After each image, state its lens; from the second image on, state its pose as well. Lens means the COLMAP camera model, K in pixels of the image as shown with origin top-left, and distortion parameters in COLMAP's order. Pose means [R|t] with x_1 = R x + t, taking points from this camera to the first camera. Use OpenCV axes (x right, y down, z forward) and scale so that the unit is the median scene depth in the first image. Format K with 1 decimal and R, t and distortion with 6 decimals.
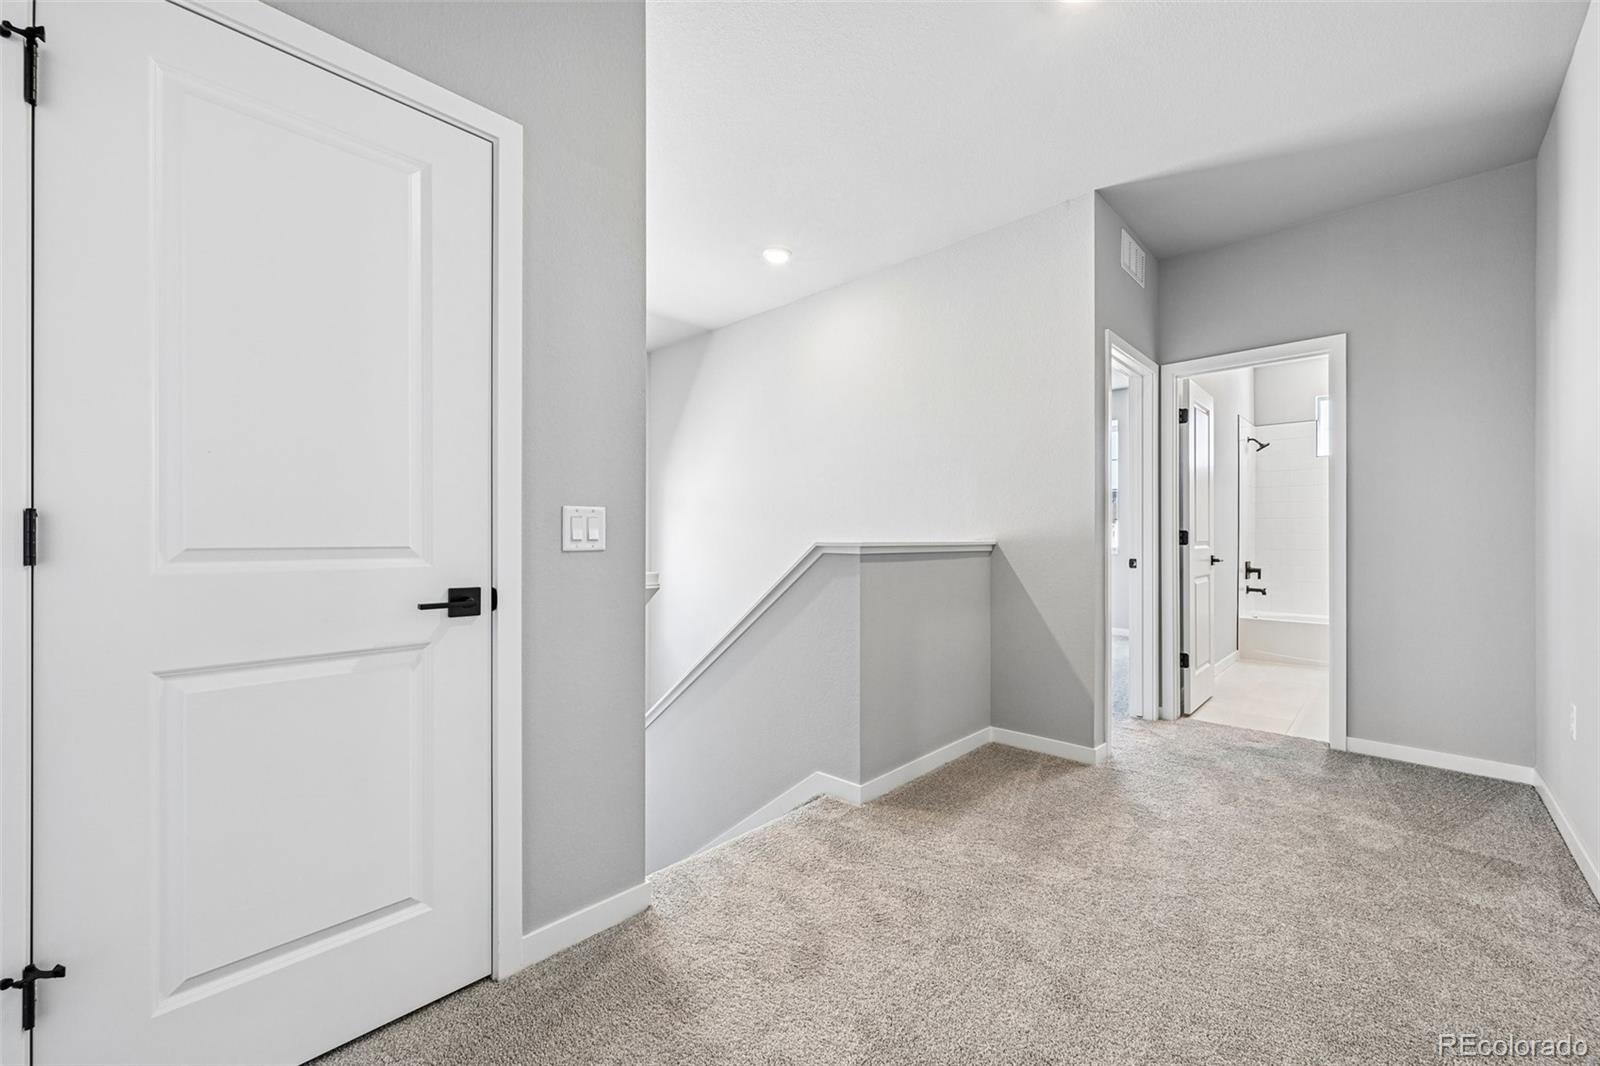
lens RADIAL K [[625.3, 0, 813.3], [0, 625.3, 538.6], [0, 0, 1]] dist [-0.000320, -0.000257]
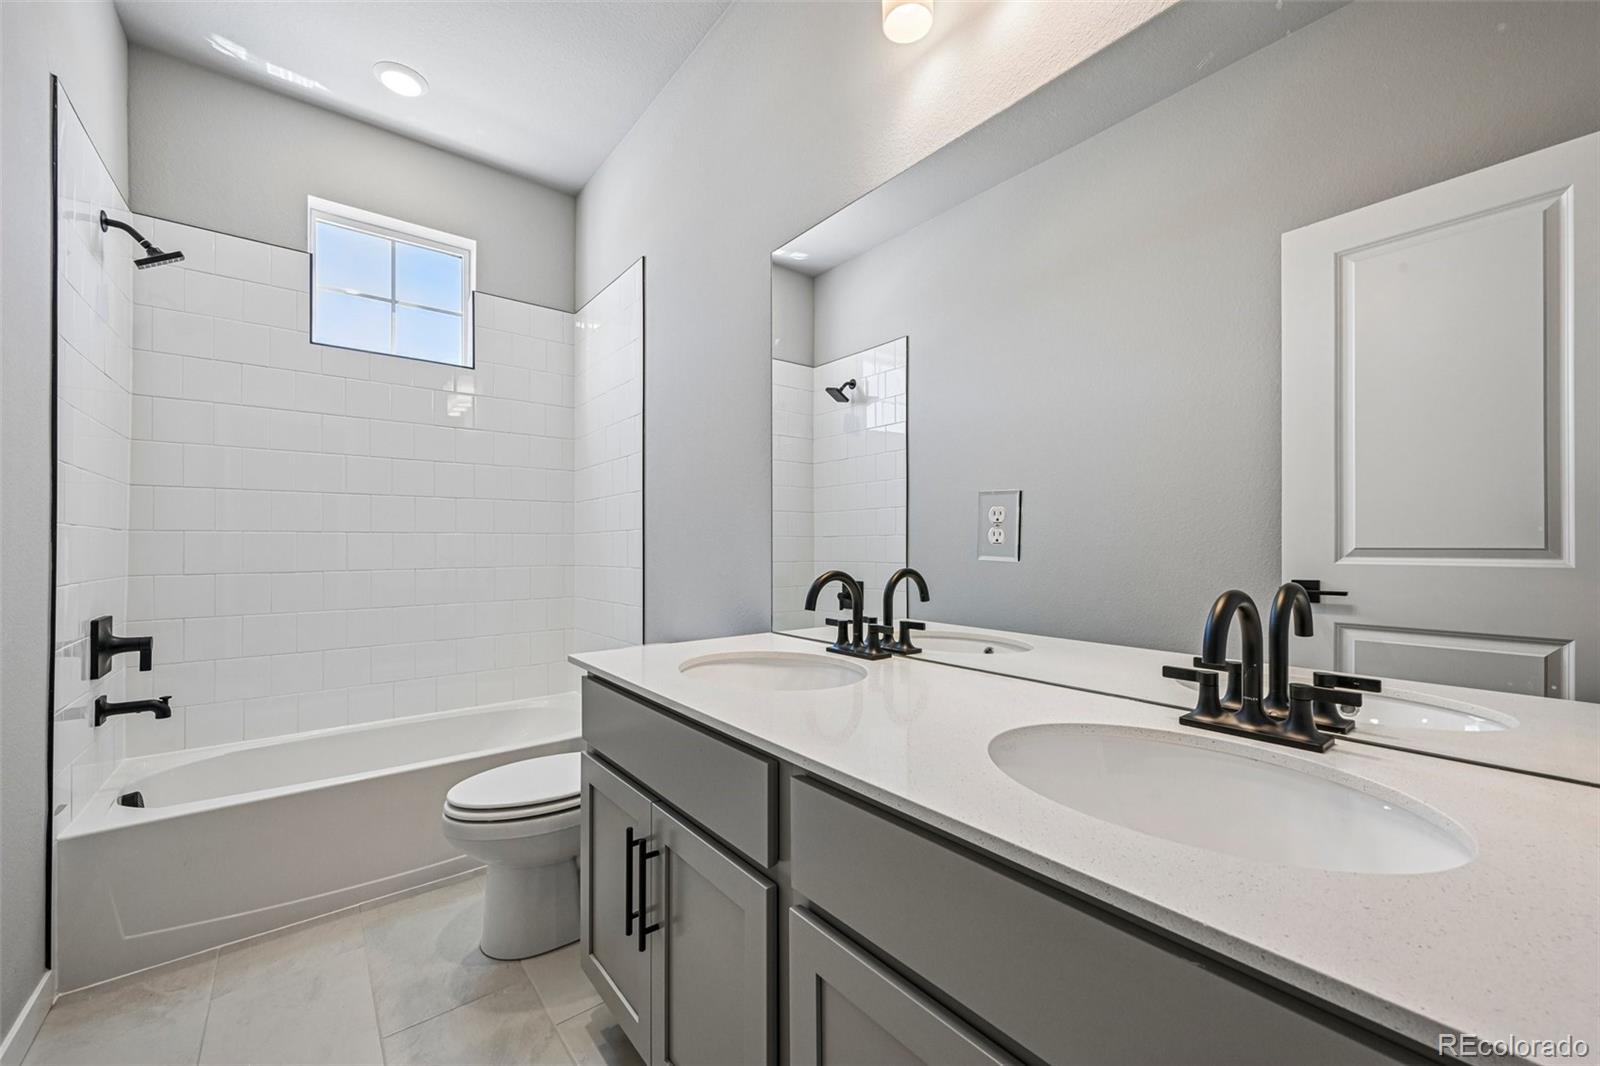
lens RADIAL K [[625.3, 0, 812.1], [0, 625.3, 538.2], [0, 0, 1]] dist [-0.000320, -0.000257]
pose [[0.130222, -0.002201, 0.991482, 0.441050], [0.000215, 0.999998, 0.002192, -0.002449], [-0.991485, -0.000072, 0.130222, 0.620100]]
